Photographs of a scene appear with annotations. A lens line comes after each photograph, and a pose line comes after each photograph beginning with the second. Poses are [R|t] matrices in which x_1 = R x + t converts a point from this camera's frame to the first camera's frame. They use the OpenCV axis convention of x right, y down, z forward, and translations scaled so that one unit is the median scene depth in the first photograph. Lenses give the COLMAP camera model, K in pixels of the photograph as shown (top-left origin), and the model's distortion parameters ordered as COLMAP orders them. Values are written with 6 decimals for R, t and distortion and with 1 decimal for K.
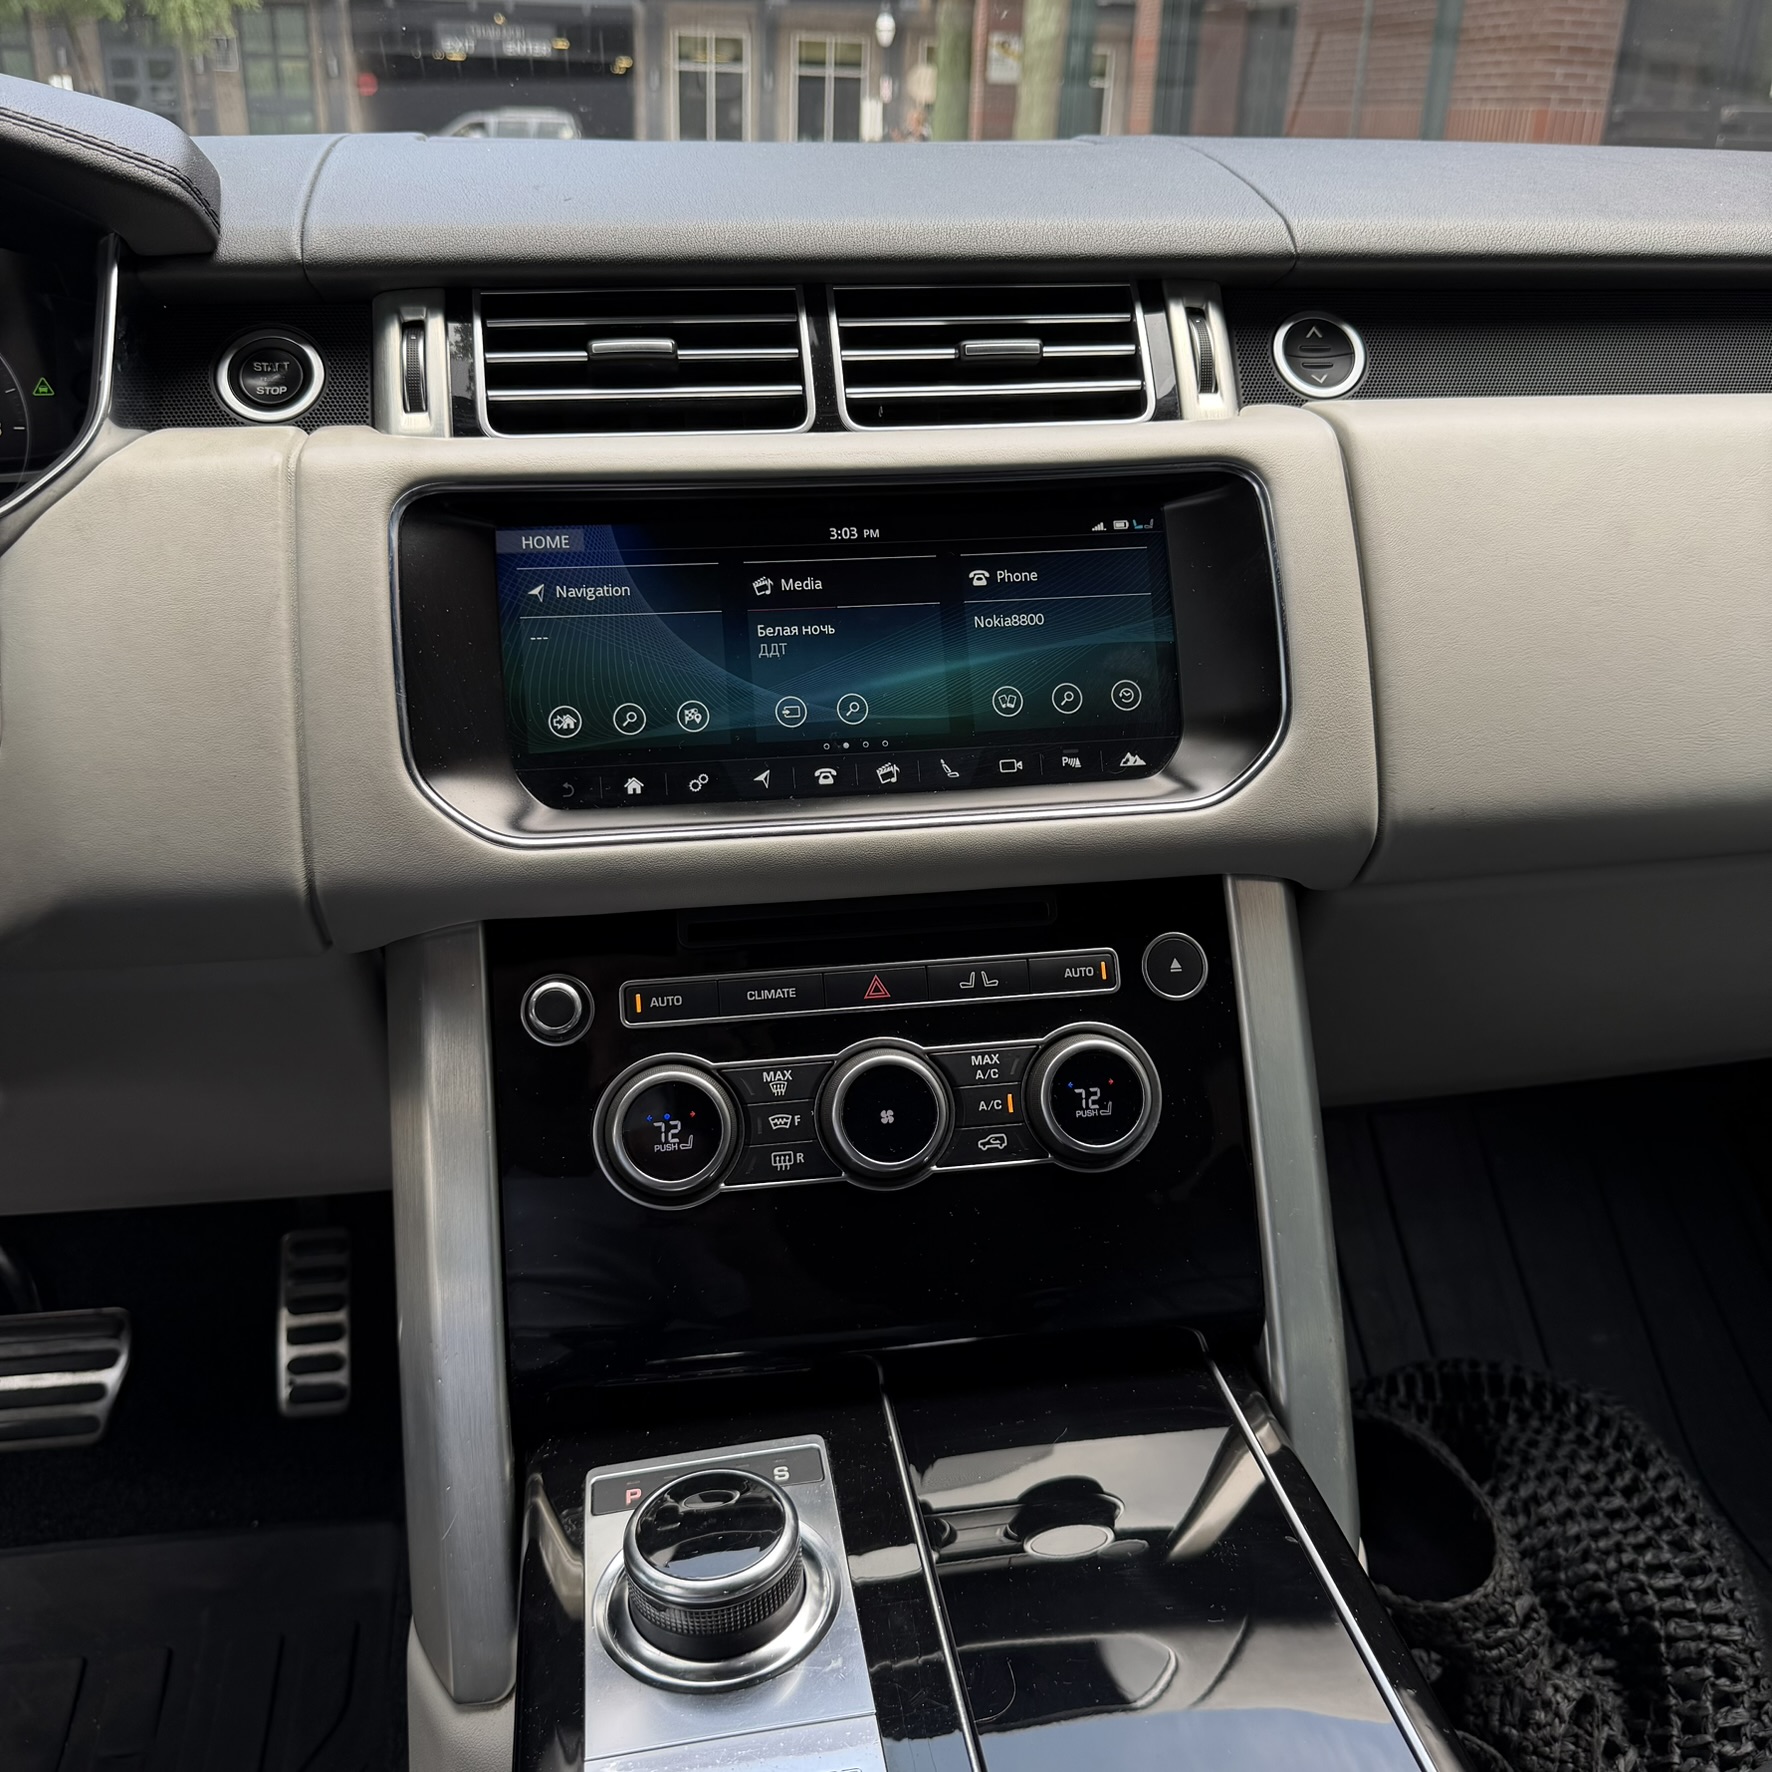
lens RADIAL K [[1672.7, 0, 871.0], [0, 1672.7, 884.2], [0, 0, 1]] dist [0.109924, -0.271576]
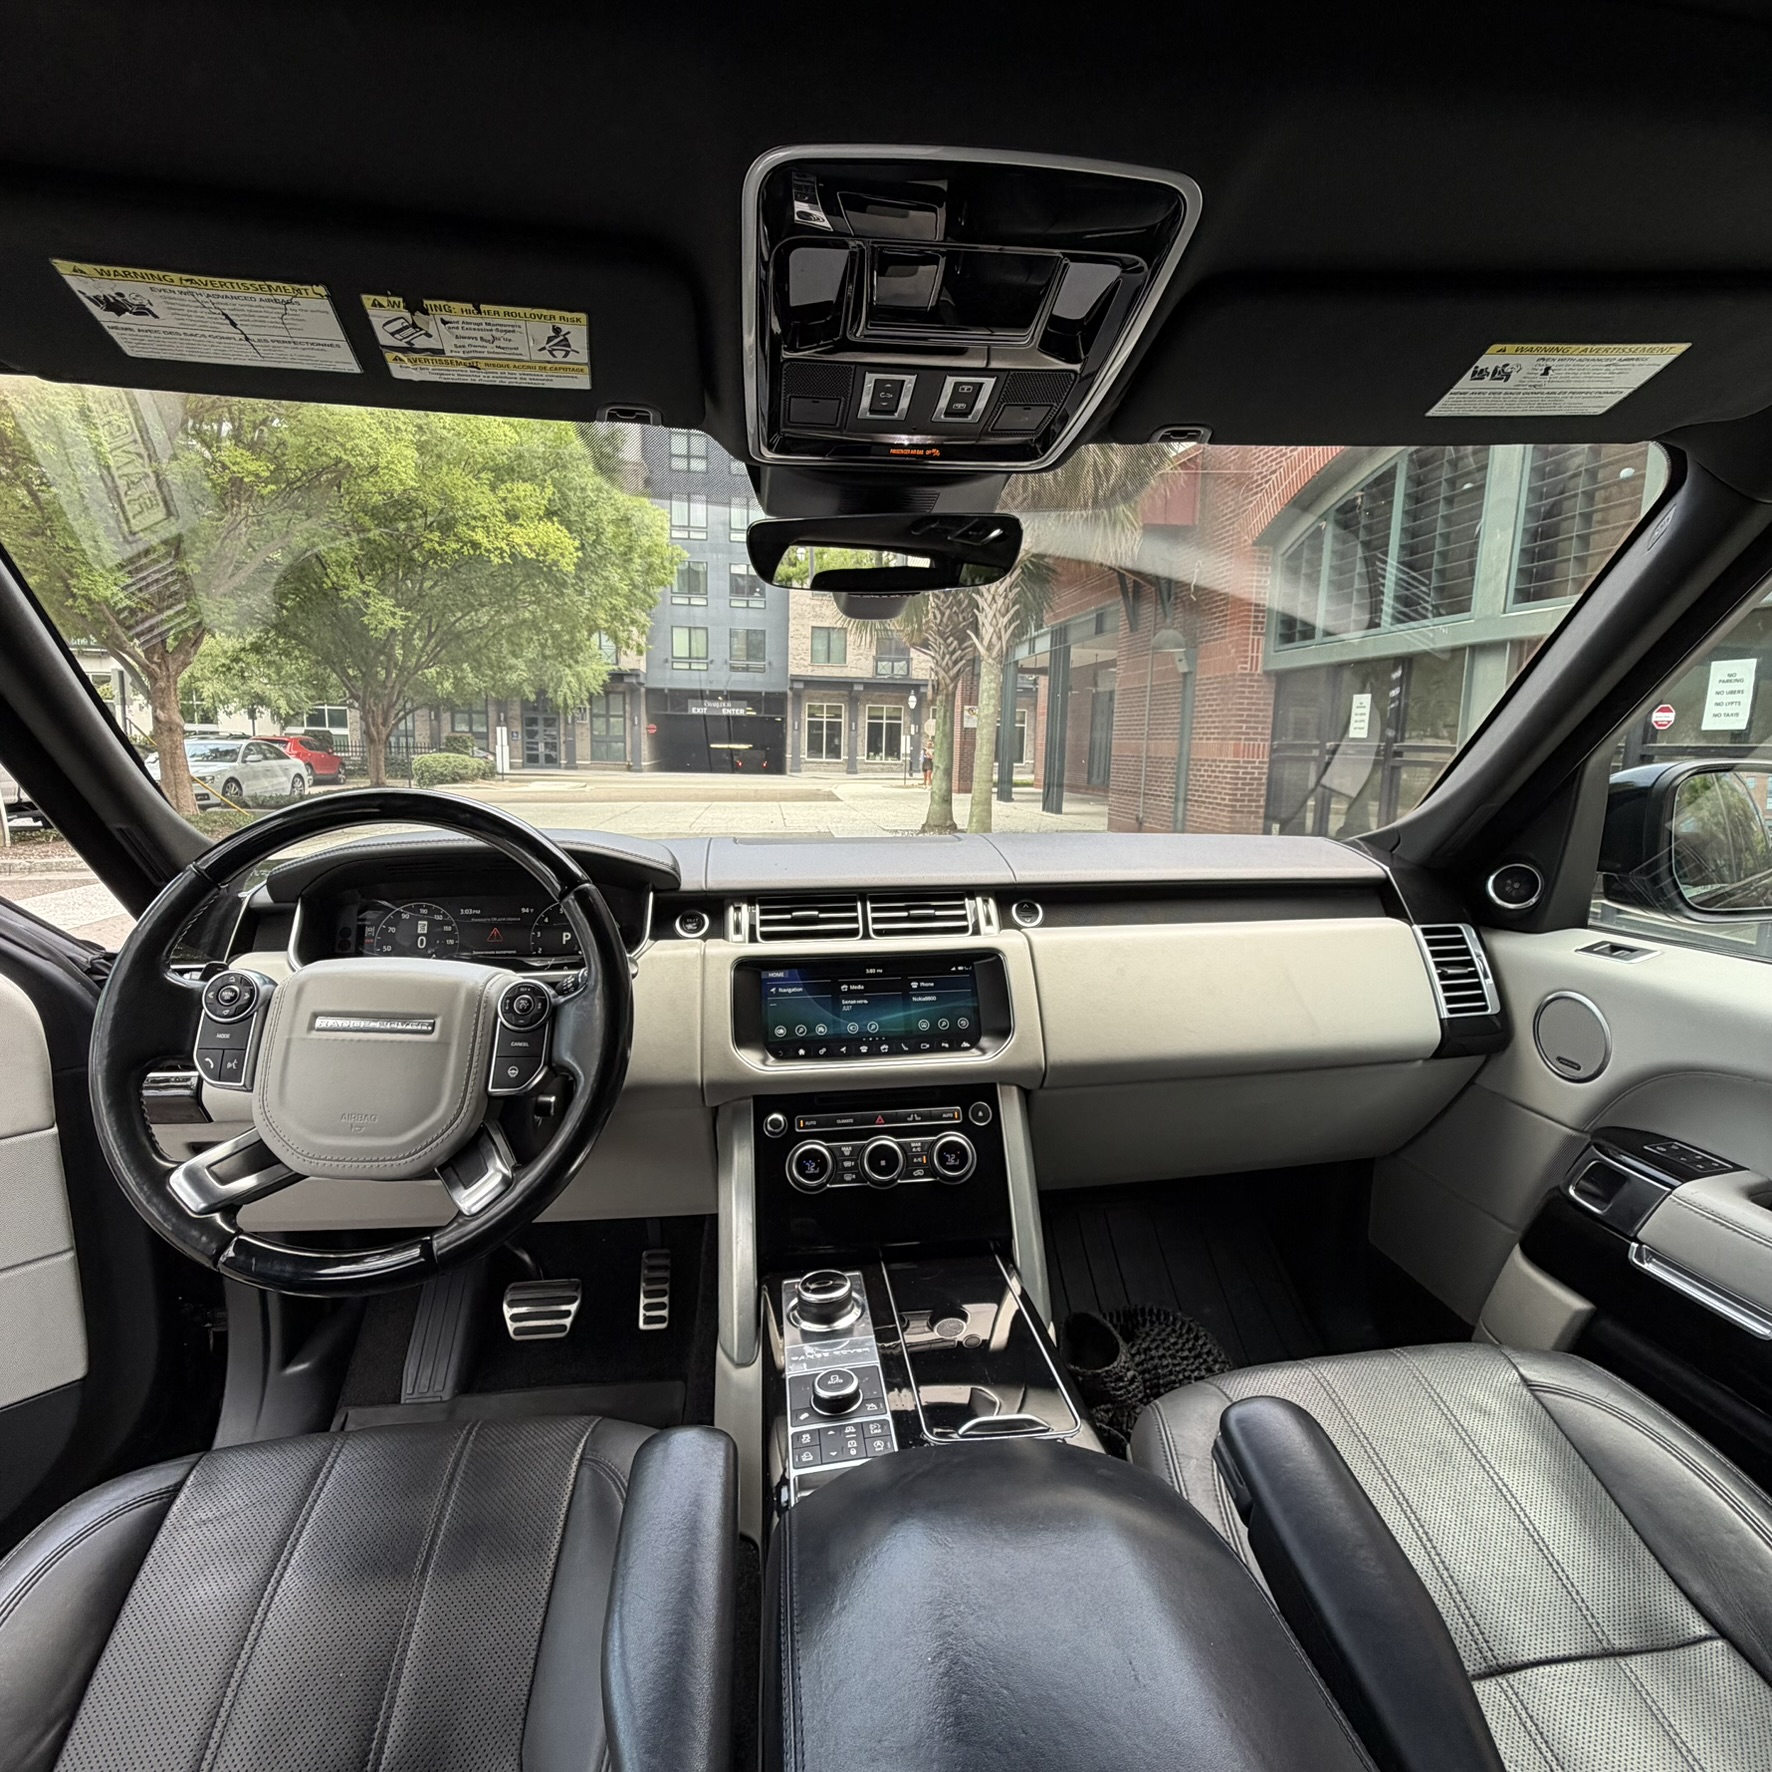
lens RADIAL K [[925.1, 0, 886.0], [0, 925.1, 886.0], [0, 0, 1]] dist [-0.014894, -0.000329]
pose [[0.999781, -0.002960, -0.020704, 0.047983], [-0.002754, 0.962684, -0.270615, 0.103078], [0.020732, 0.270612, 0.962465, -0.690586]]
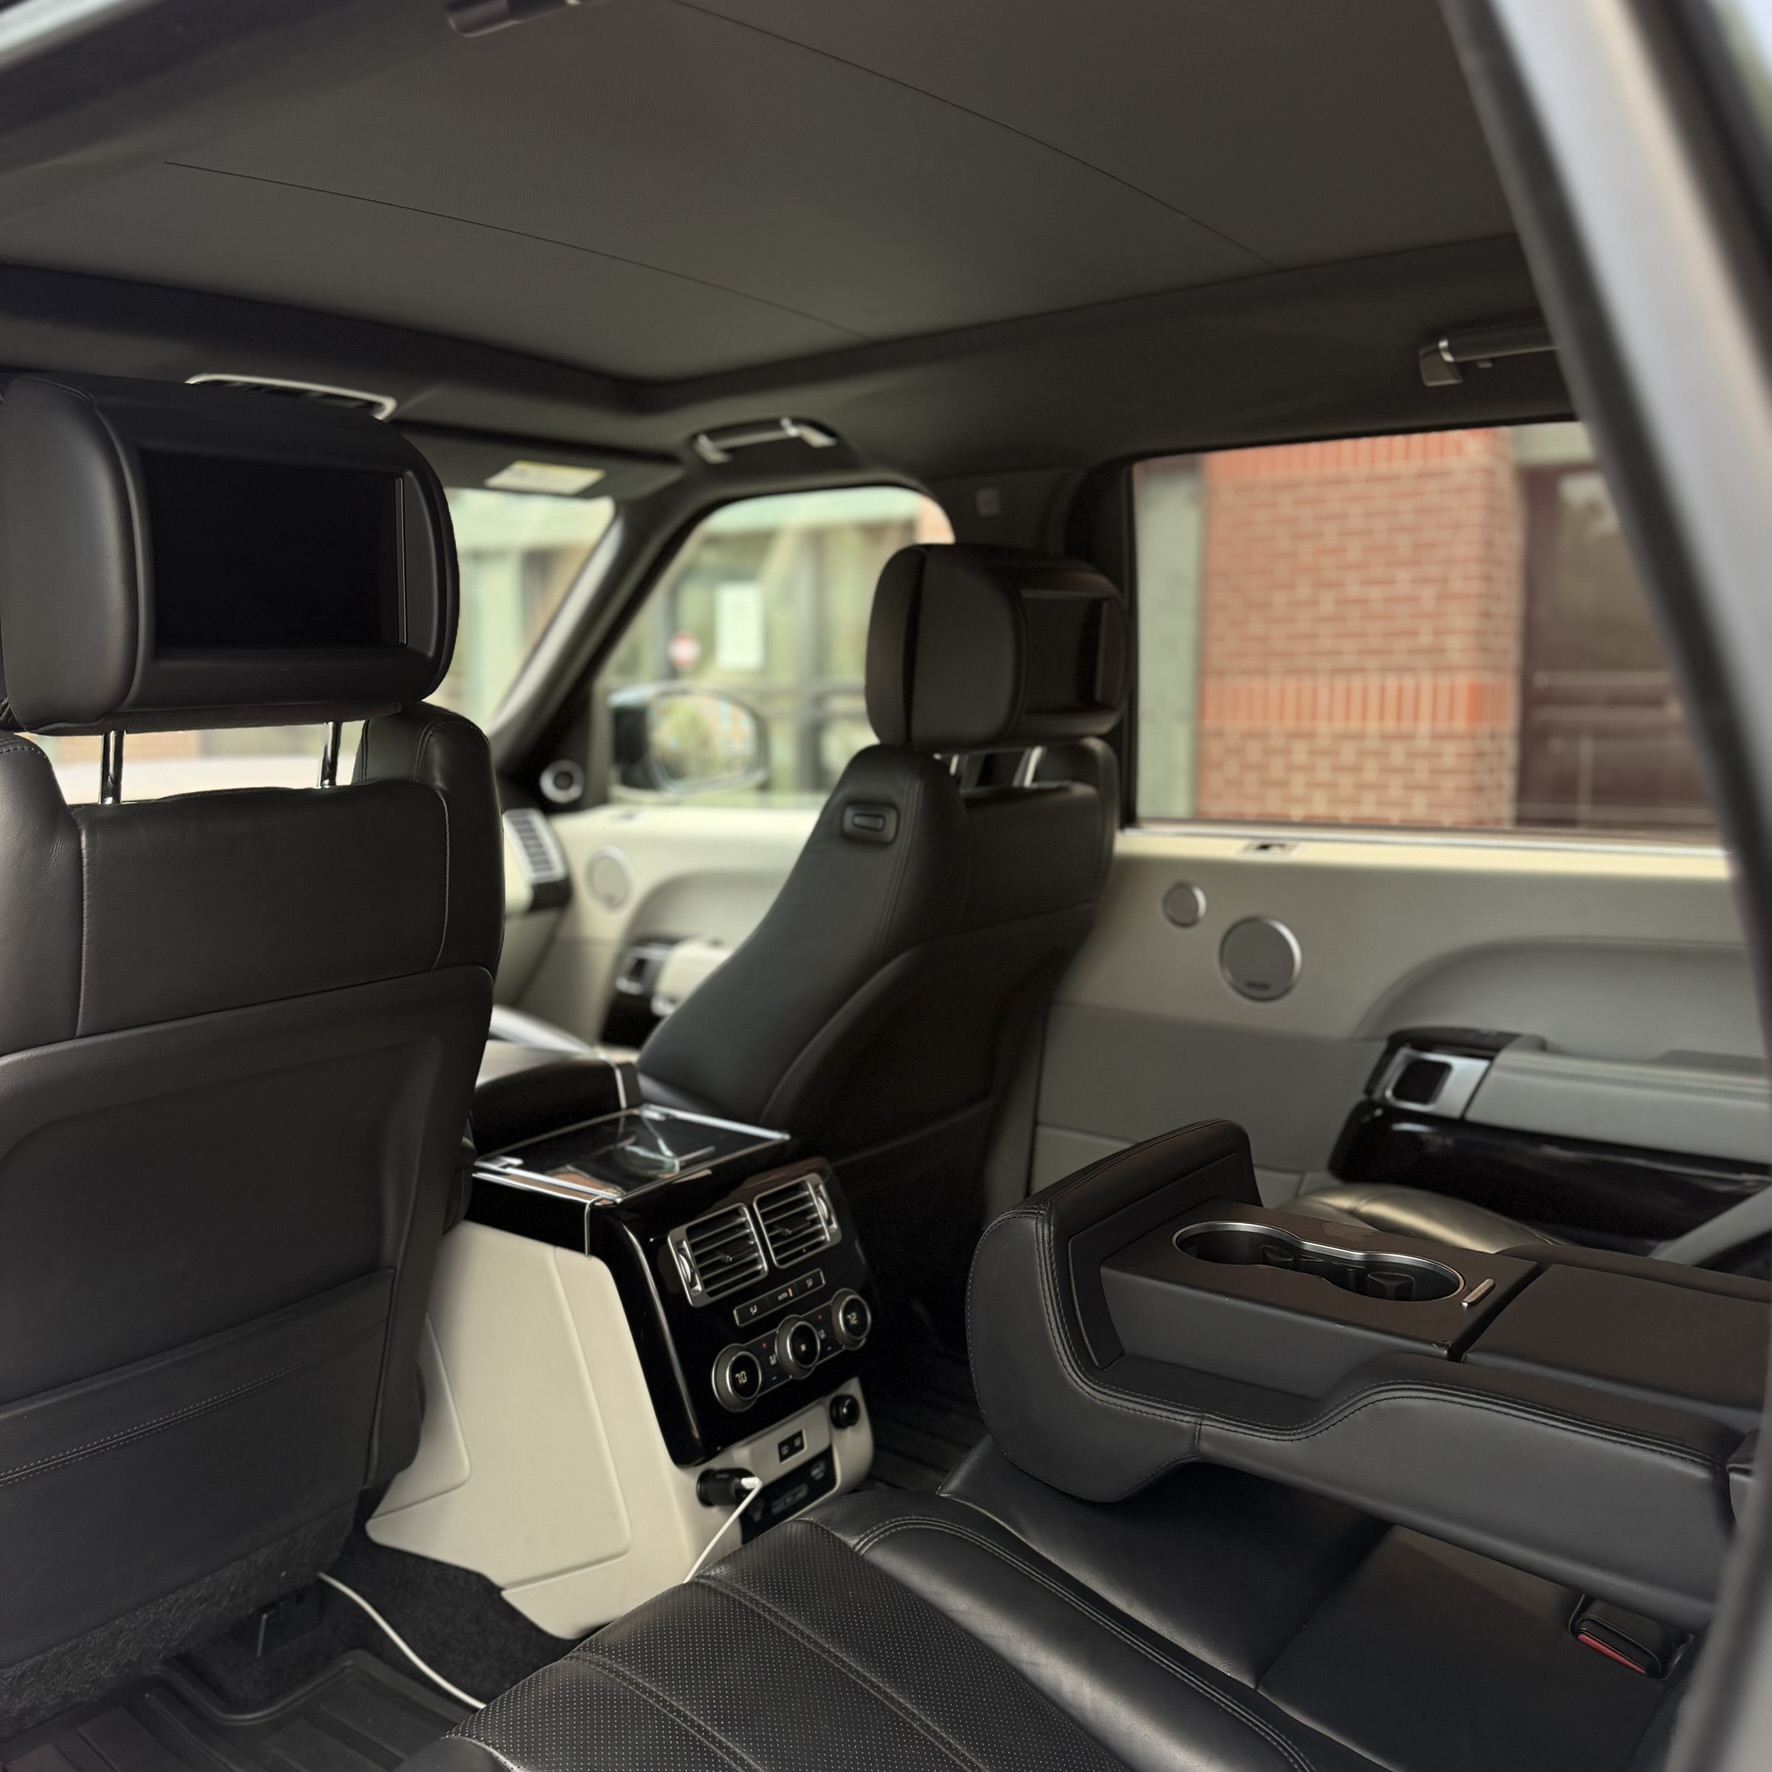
lens RADIAL K [[1672.7, 0, 871.0], [0, 1672.7, 884.2], [0, 0, 1]] dist [0.109924, -0.271576]
pose [[0.721255, -0.092727, 0.686435, -1.282256], [0.299555, 0.935291, -0.188406, 0.972556], [-0.624547, 0.341514, 0.702360, -2.523288]]
